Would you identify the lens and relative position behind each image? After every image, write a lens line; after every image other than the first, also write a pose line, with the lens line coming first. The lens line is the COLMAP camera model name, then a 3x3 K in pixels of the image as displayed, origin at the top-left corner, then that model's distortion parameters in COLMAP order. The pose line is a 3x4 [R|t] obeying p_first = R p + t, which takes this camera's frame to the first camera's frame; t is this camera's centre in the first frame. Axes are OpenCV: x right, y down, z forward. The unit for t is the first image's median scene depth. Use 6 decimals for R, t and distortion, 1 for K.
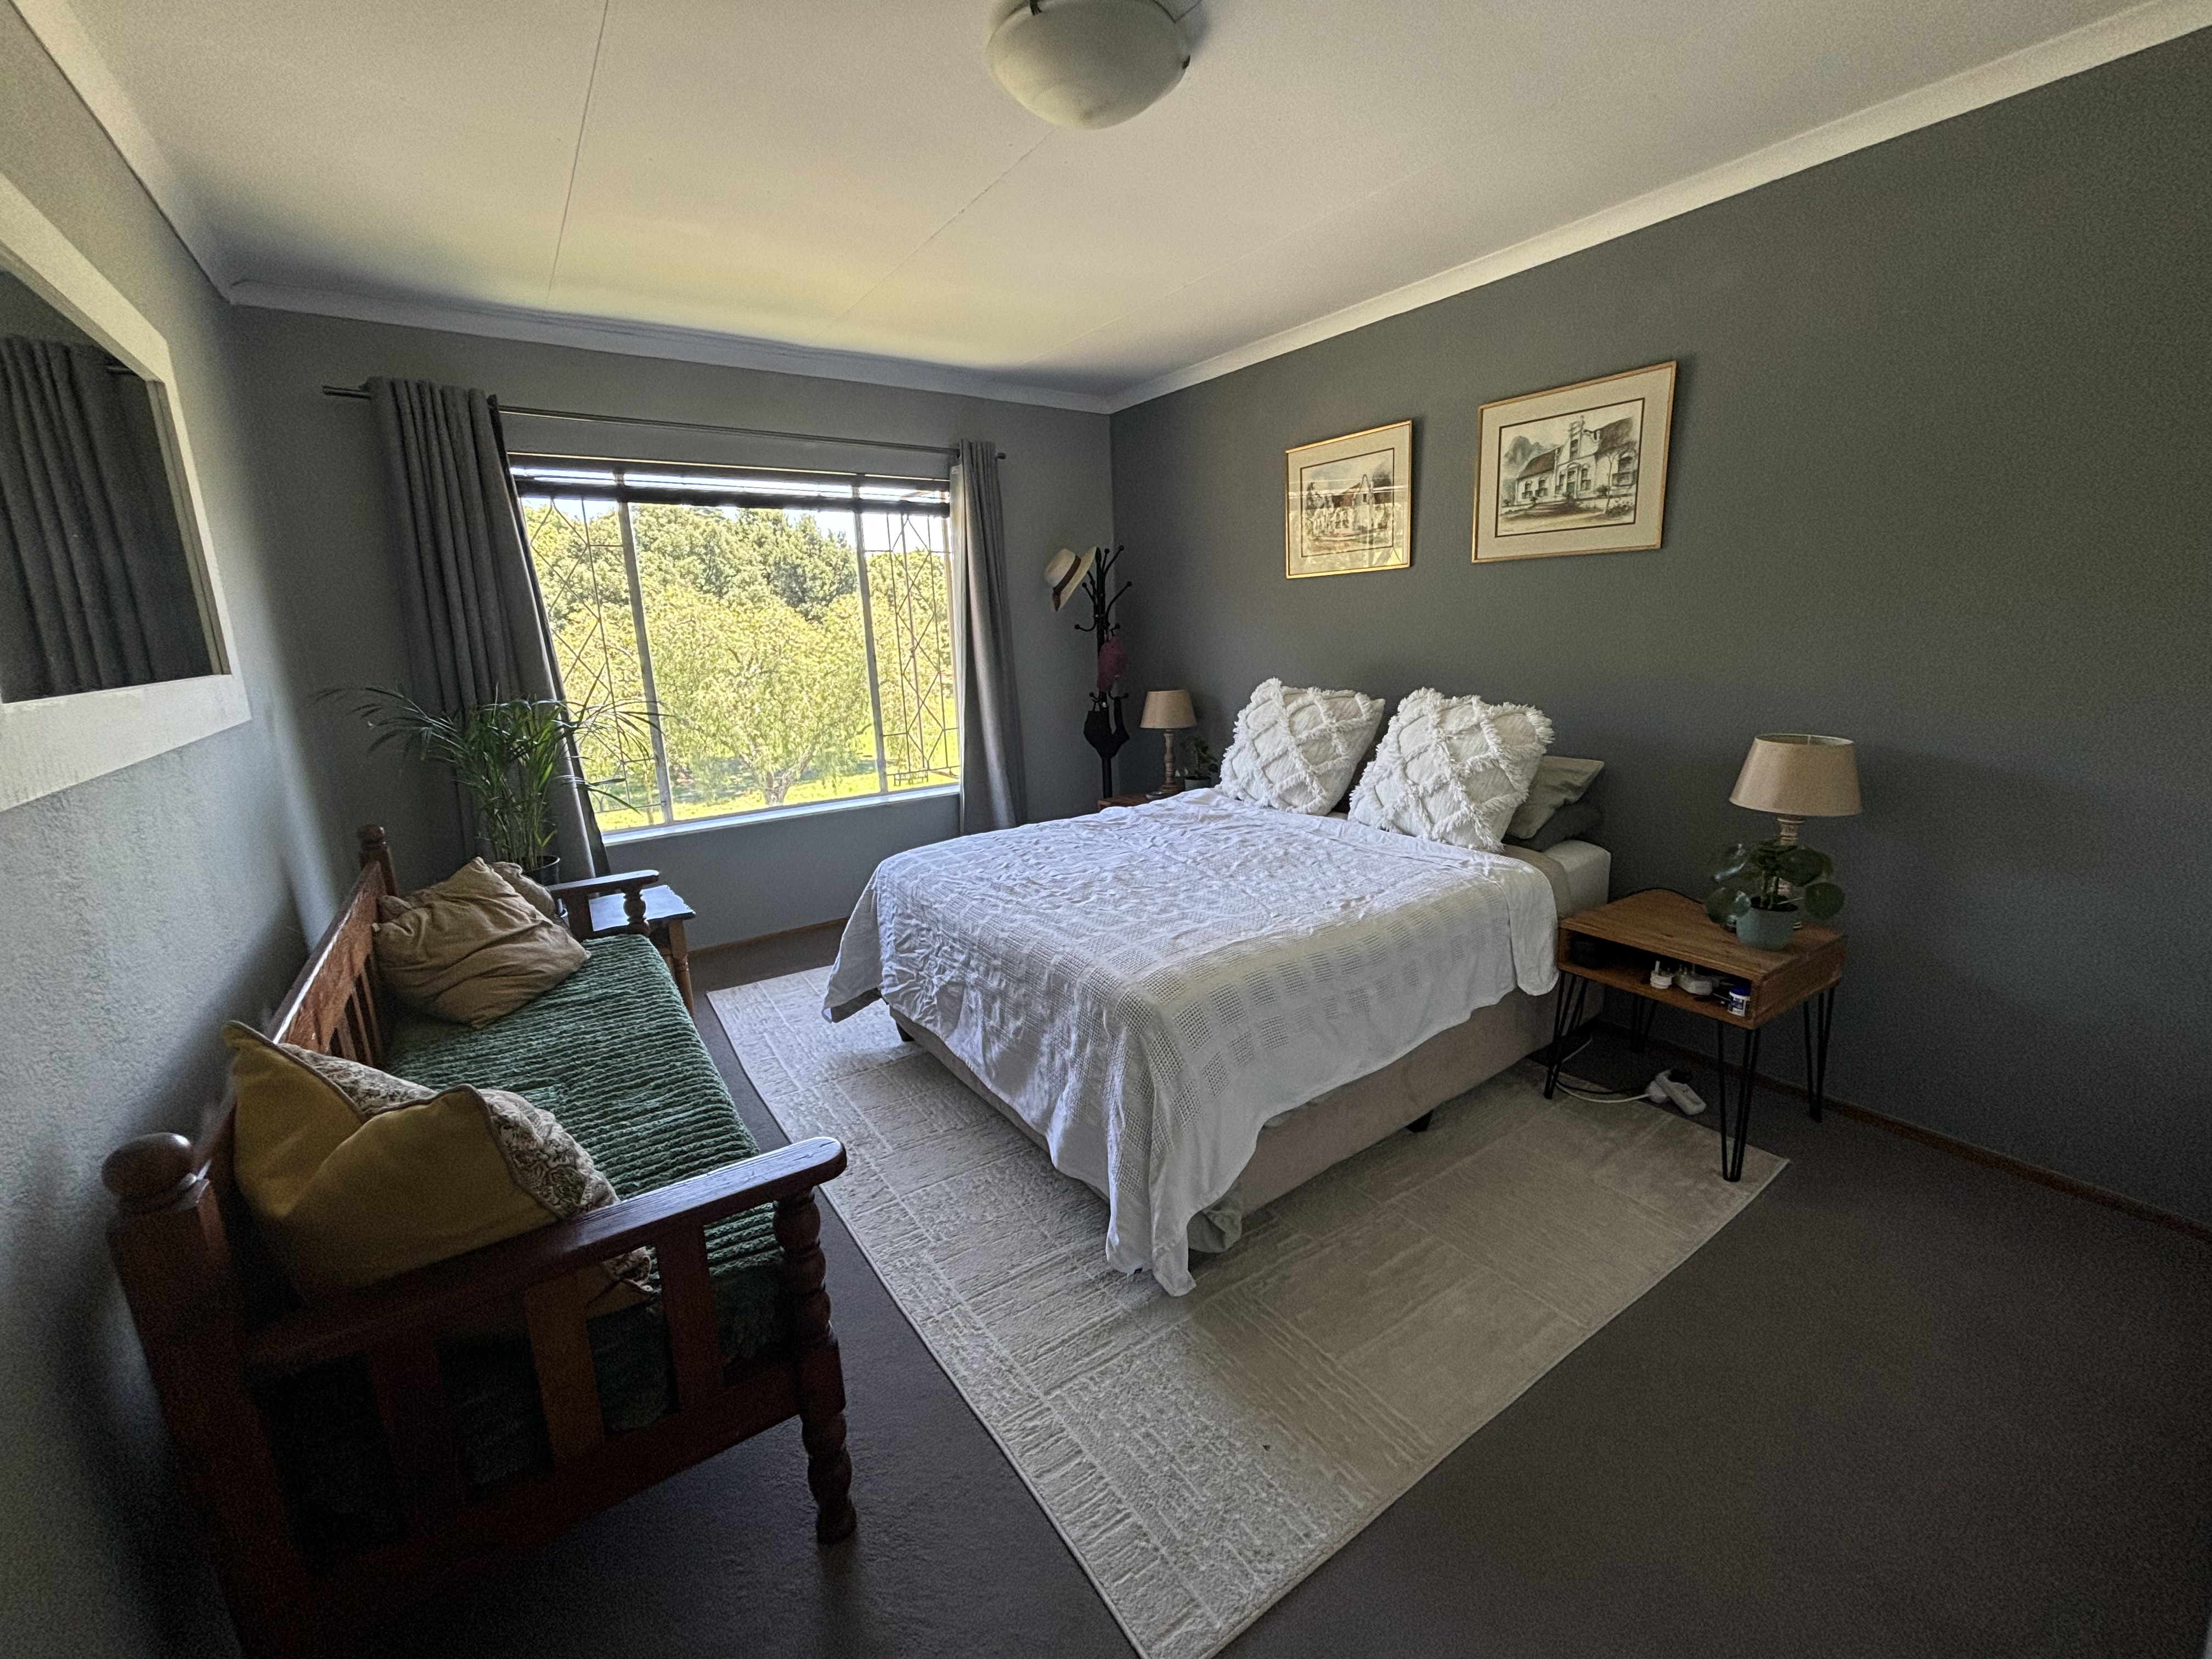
lens RADIAL K [[890.4, 0, 1111.8], [0, 890.4, 823.5], [0, 0, 1]] dist [-0.000957, 0.000883]
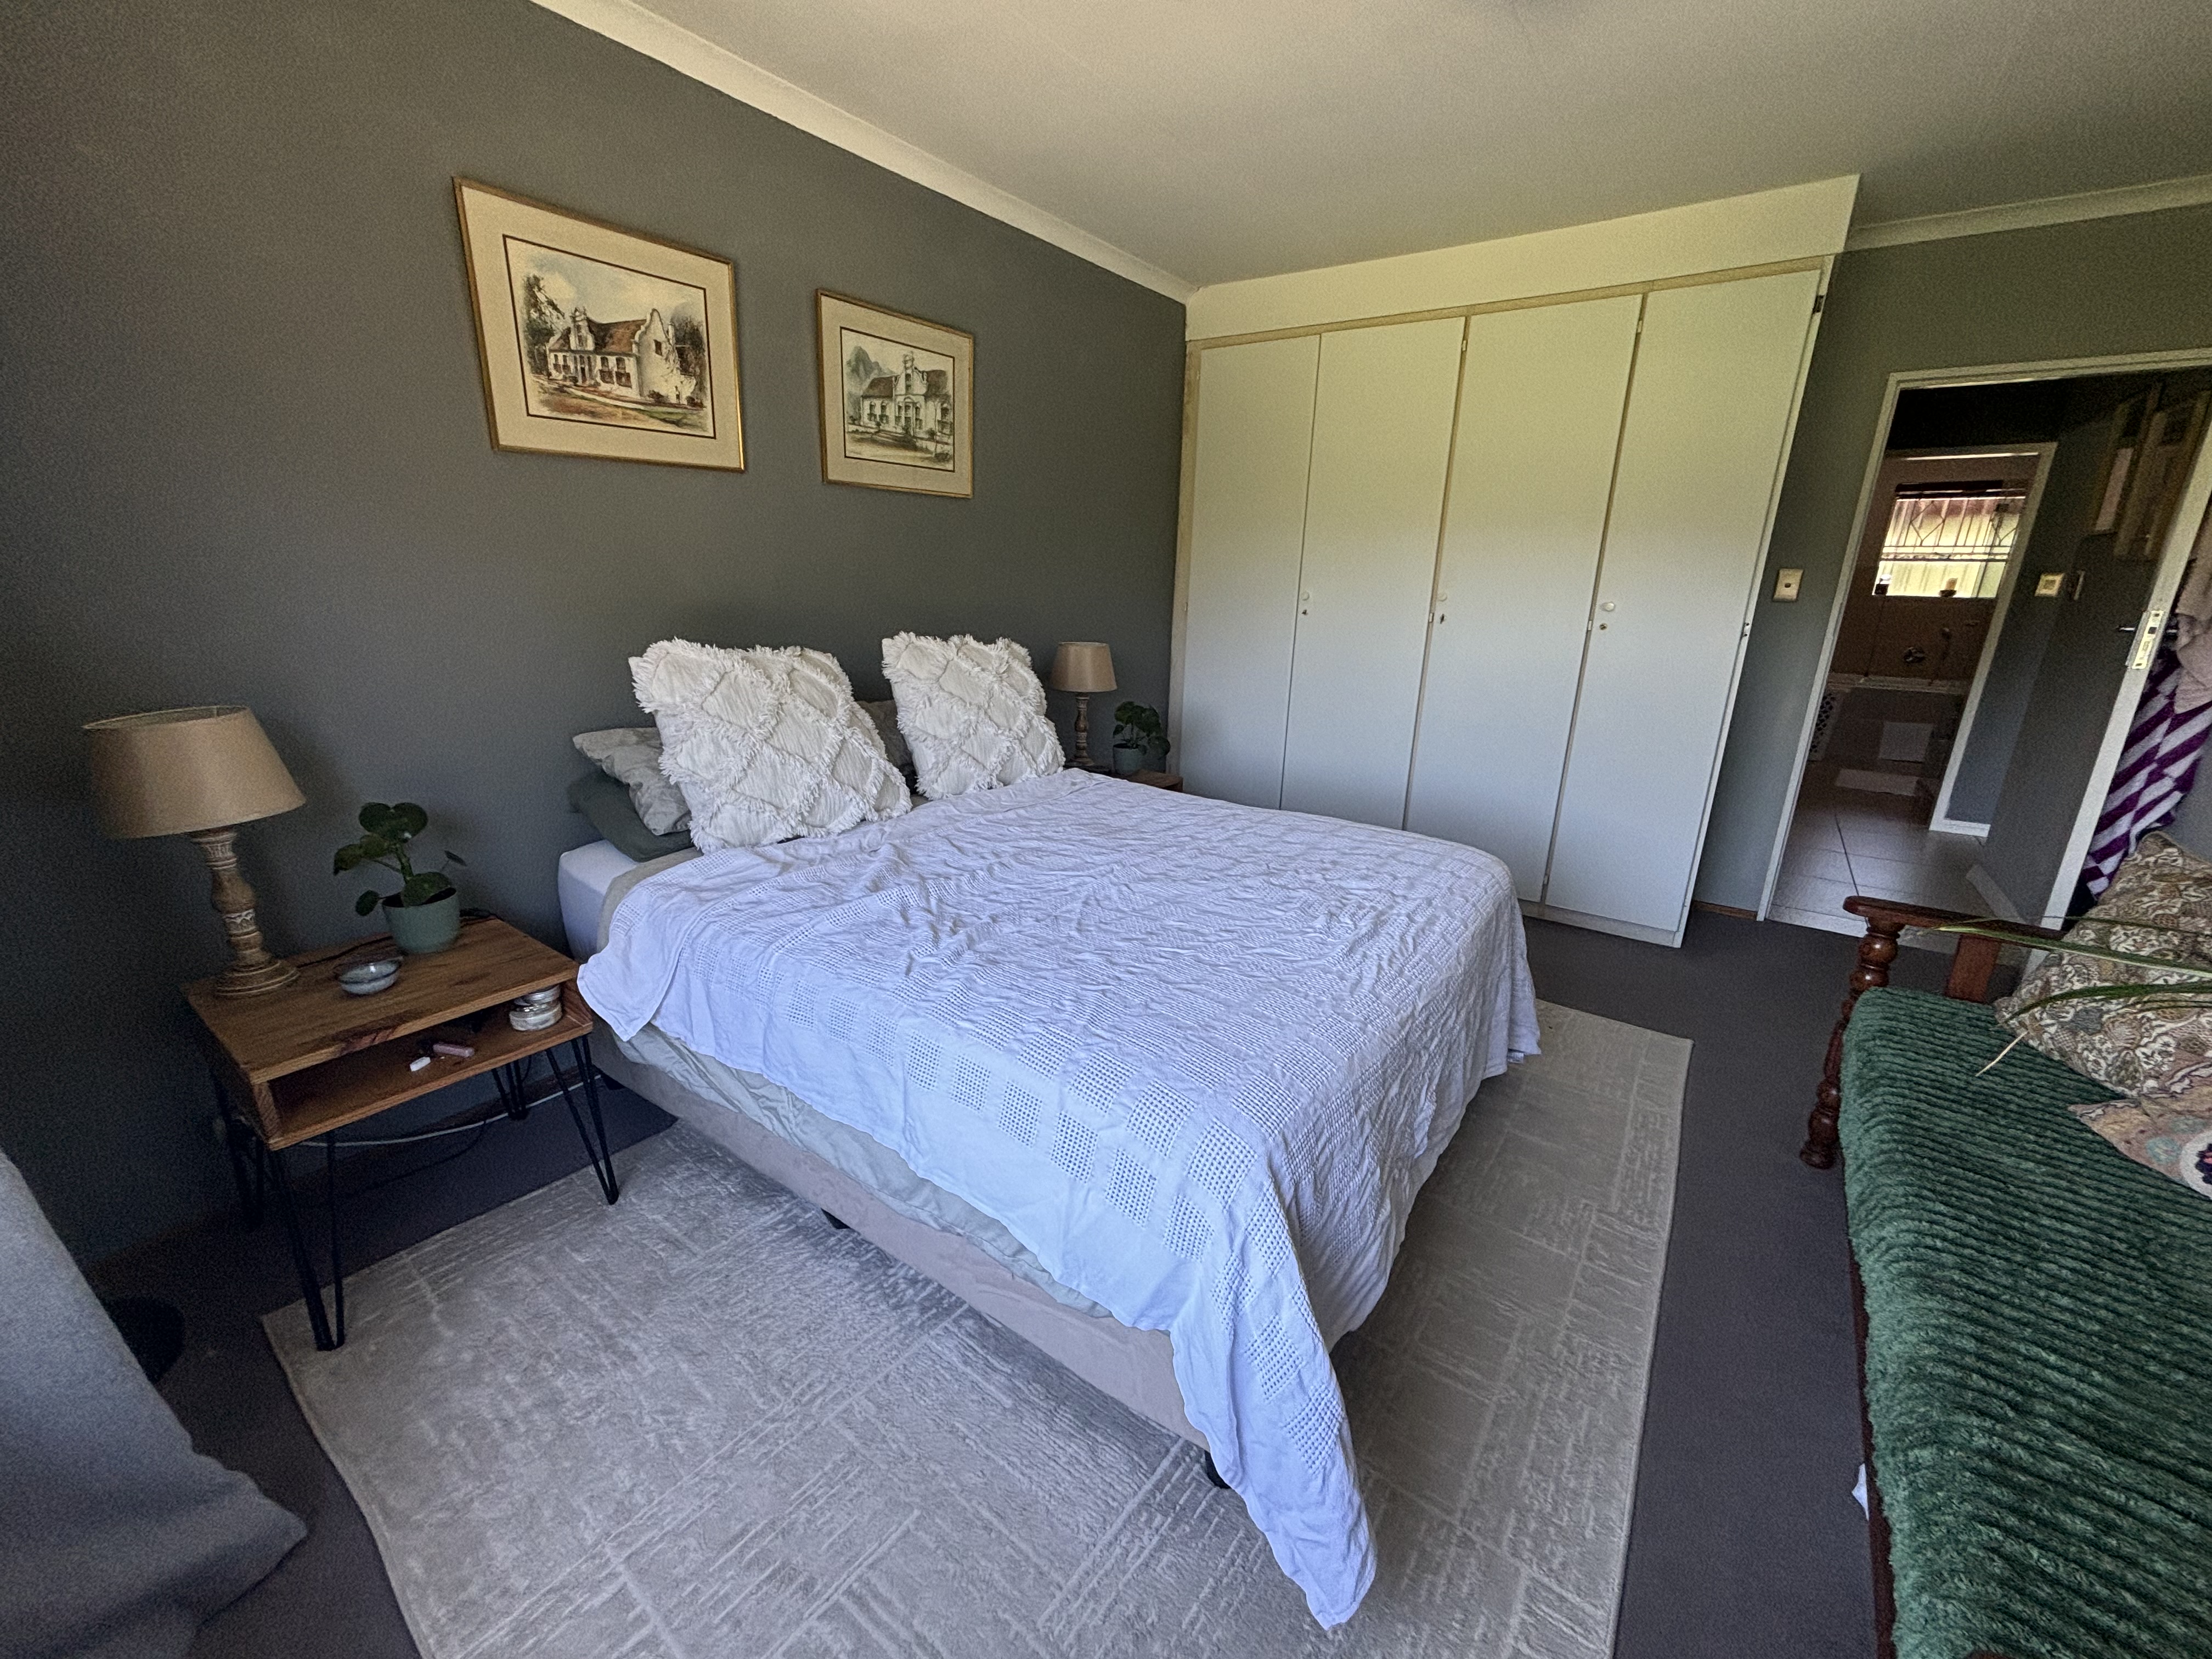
lens RADIAL K [[890.4, 0, 1095.3], [0, 890.4, 819.6], [0, 0, 1]] dist [-0.000957, 0.000883]
pose [[-0.307353, -0.241376, 0.920474, -0.572179], [0.197691, 0.929995, 0.309883, -0.225015], [-0.930834, 0.277213, -0.238119, 1.142604]]
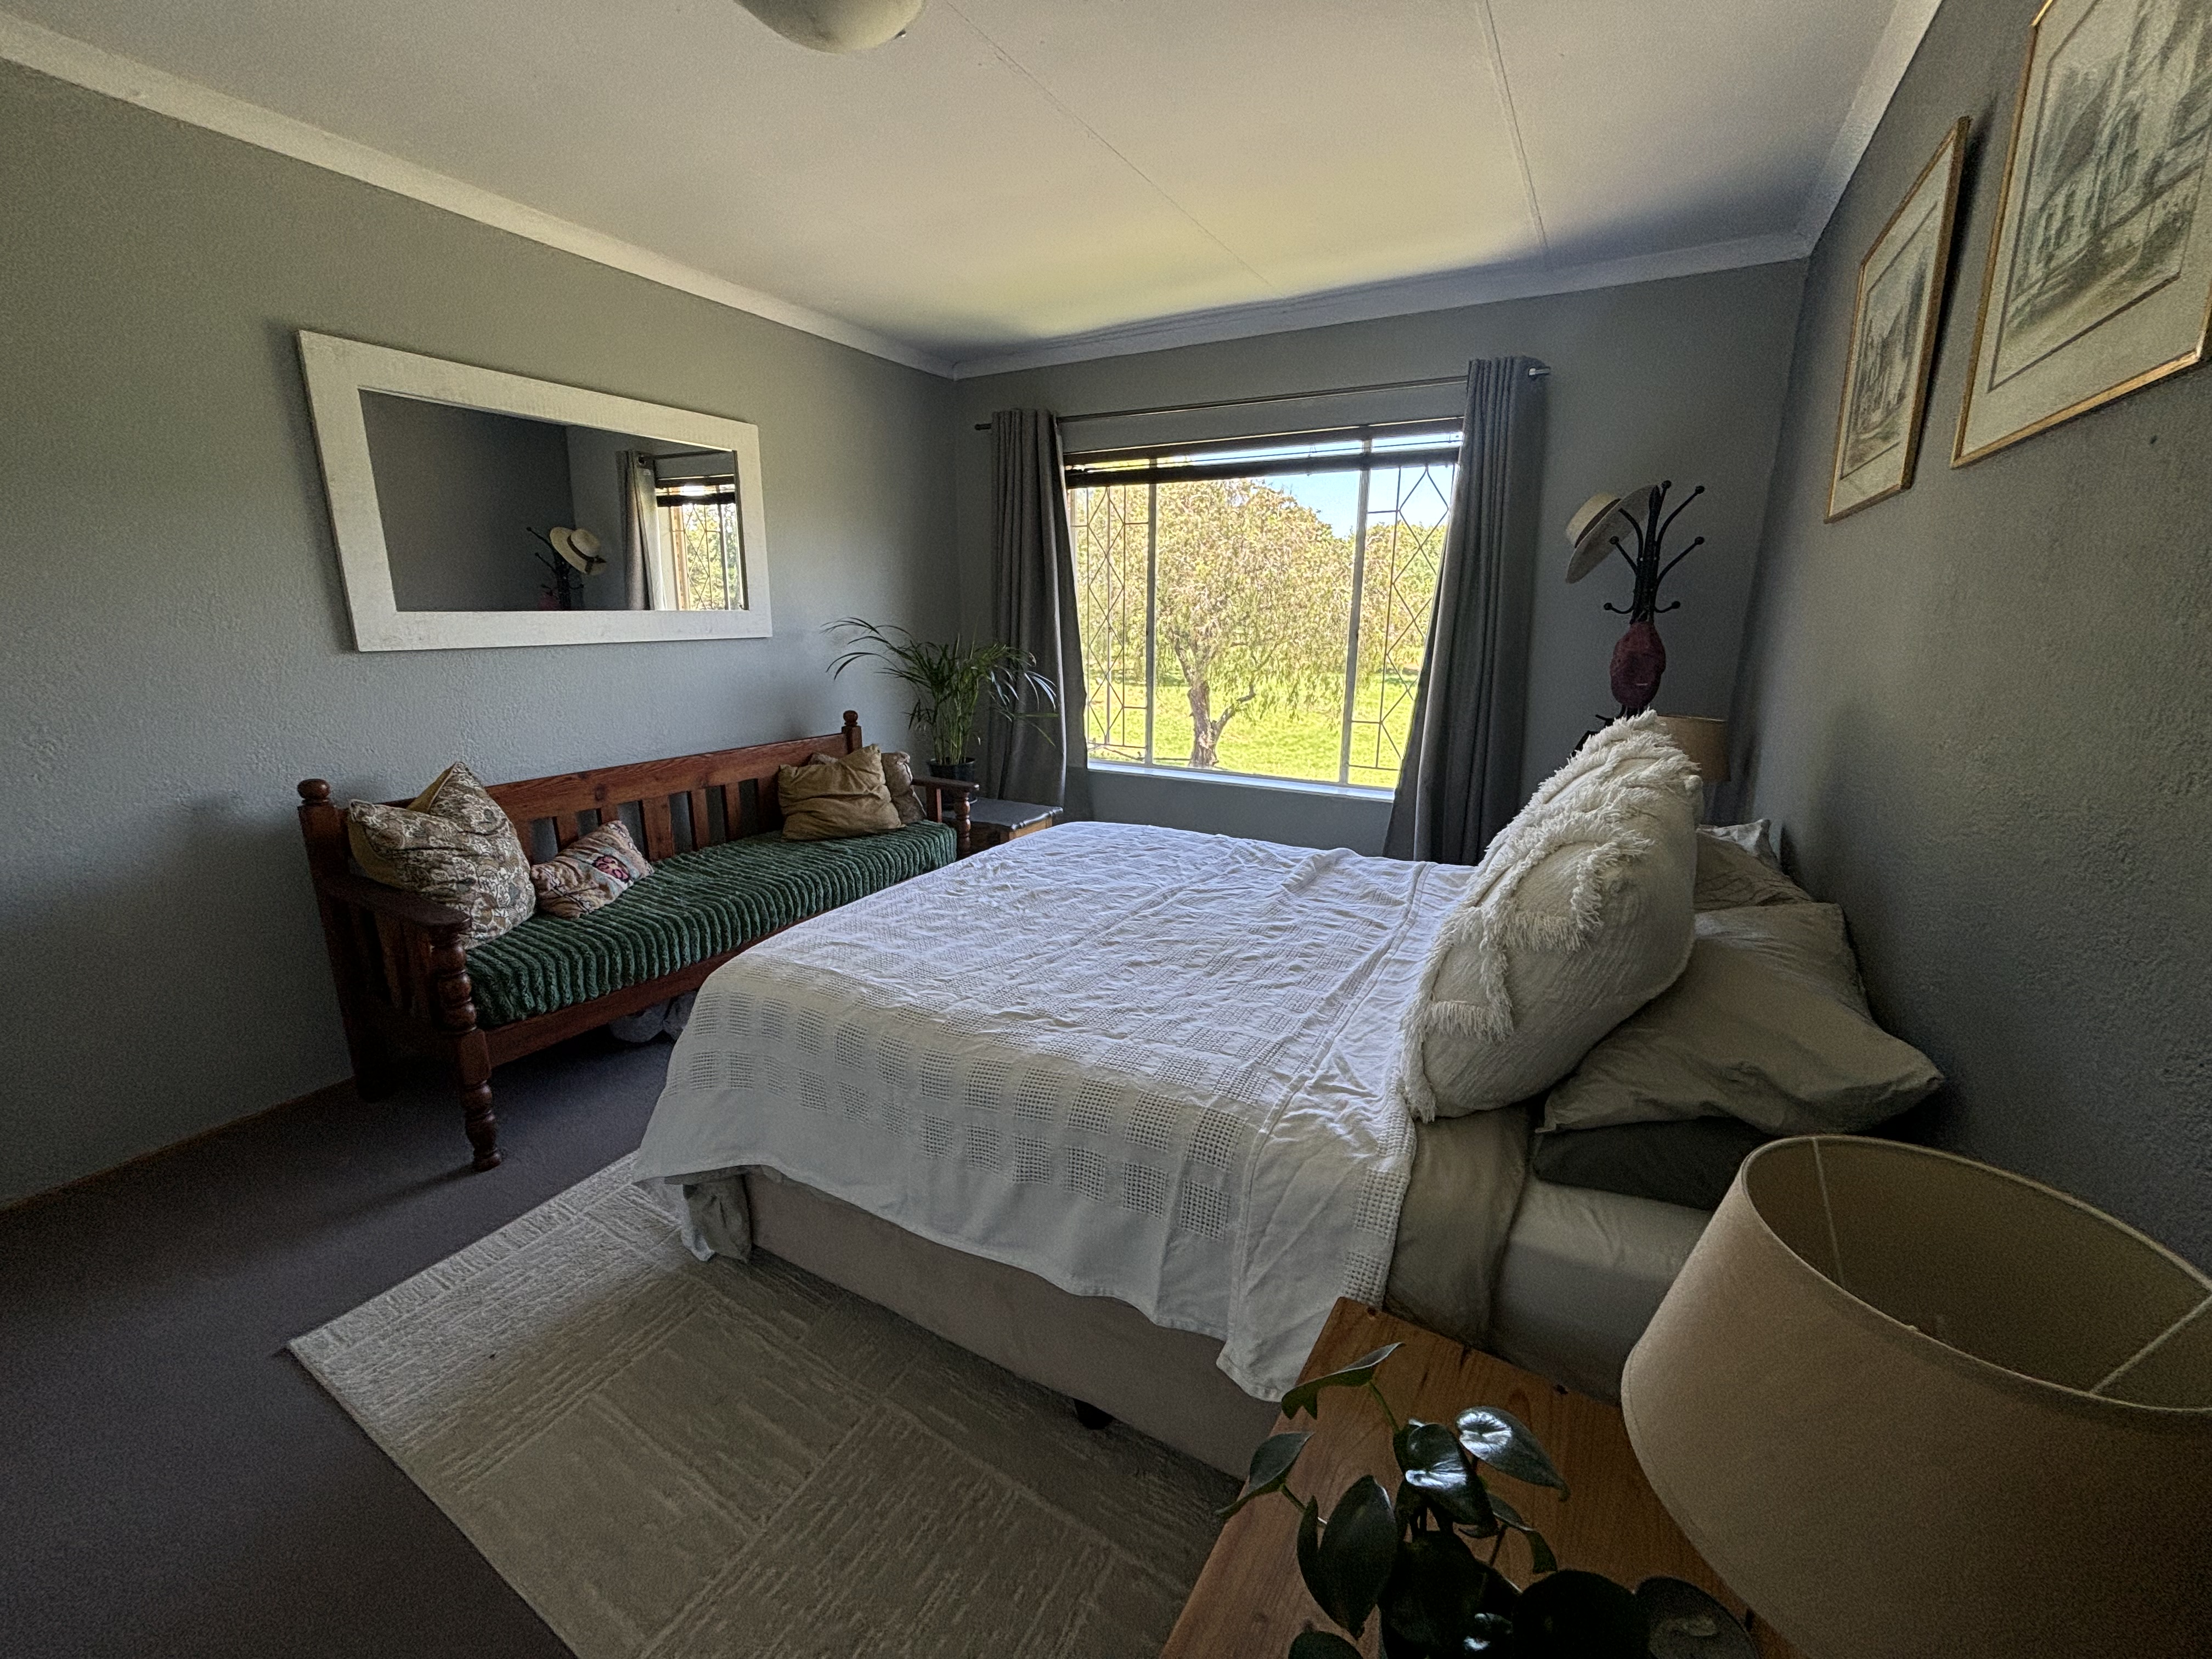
lens RADIAL K [[890.4, 0, 1103.0], [0, 890.4, 826.0], [0, 0, 1]] dist [-0.000957, 0.000883]
pose [[0.425797, 0.250478, -0.869458, 0.666533], [-0.219938, 0.960751, 0.169068, -0.140704], [0.877681, 0.119238, 0.464175, 0.564363]]
